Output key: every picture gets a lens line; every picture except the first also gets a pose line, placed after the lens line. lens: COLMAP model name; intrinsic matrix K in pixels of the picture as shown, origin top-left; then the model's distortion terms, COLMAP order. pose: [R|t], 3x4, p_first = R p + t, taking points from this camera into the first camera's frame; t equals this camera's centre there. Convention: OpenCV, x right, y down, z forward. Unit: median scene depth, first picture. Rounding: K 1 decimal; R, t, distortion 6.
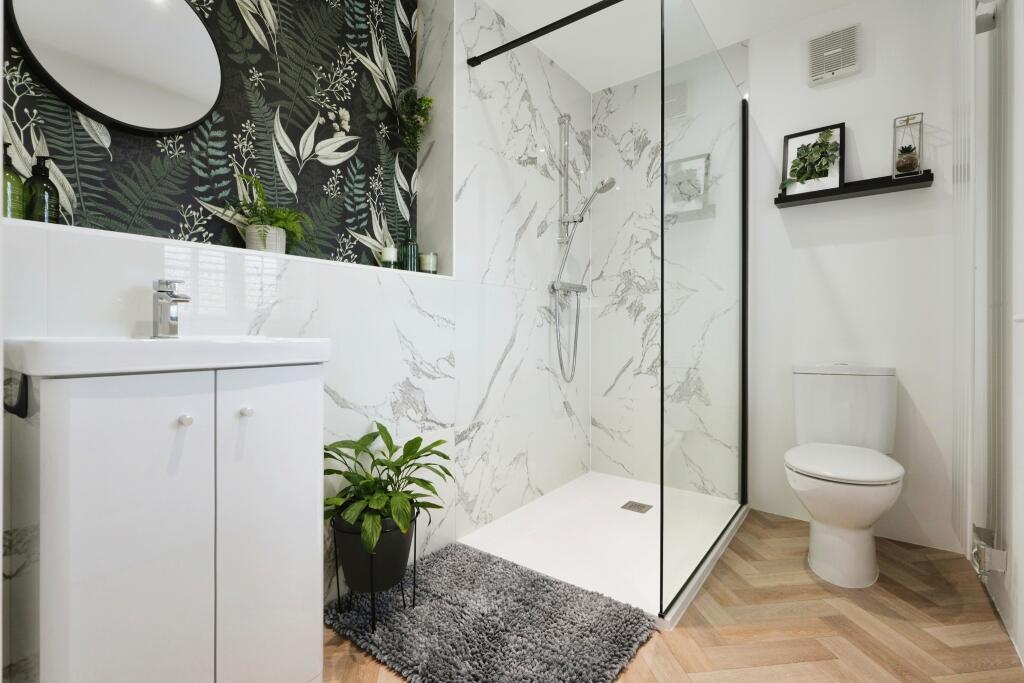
lens RADIAL K [[473.1, 0, 508.8], [0, 473.1, 339.8], [0, 0, 1]] dist [-0.002989, -0.000350]
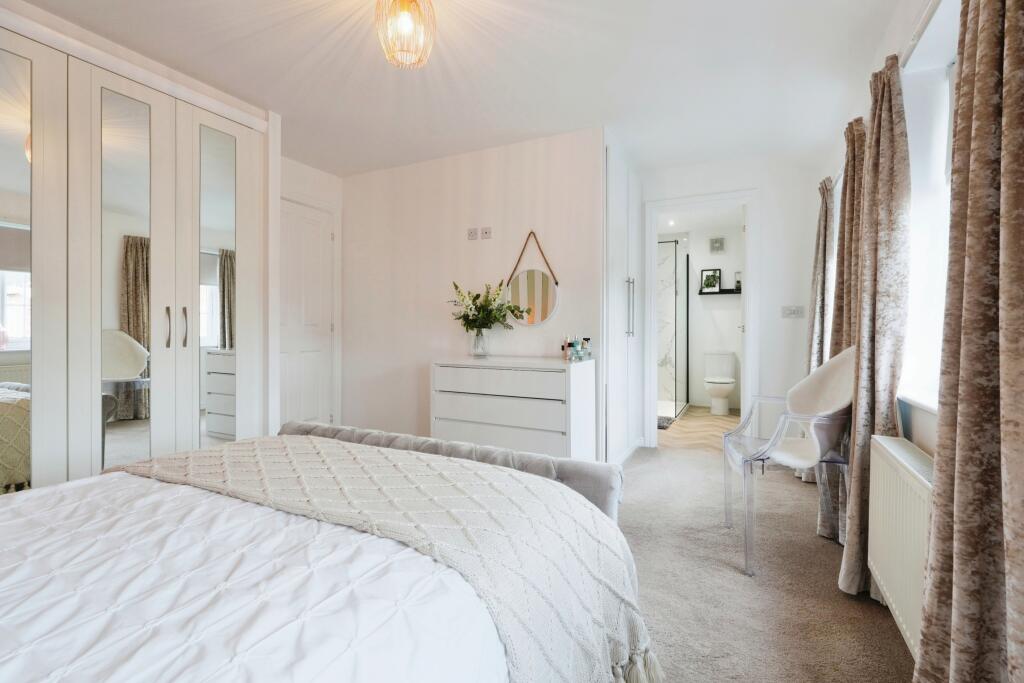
lens RADIAL K [[473.1, 0, 513.7], [0, 473.1, 339.4], [0, 0, 1]] dist [-0.002989, -0.000350]
pose [[0.983584, -0.006918, 0.180316, -1.077968], [0.005313, 0.999942, 0.009383, -0.054687], [-0.180371, -0.008271, 0.983564, -1.648229]]
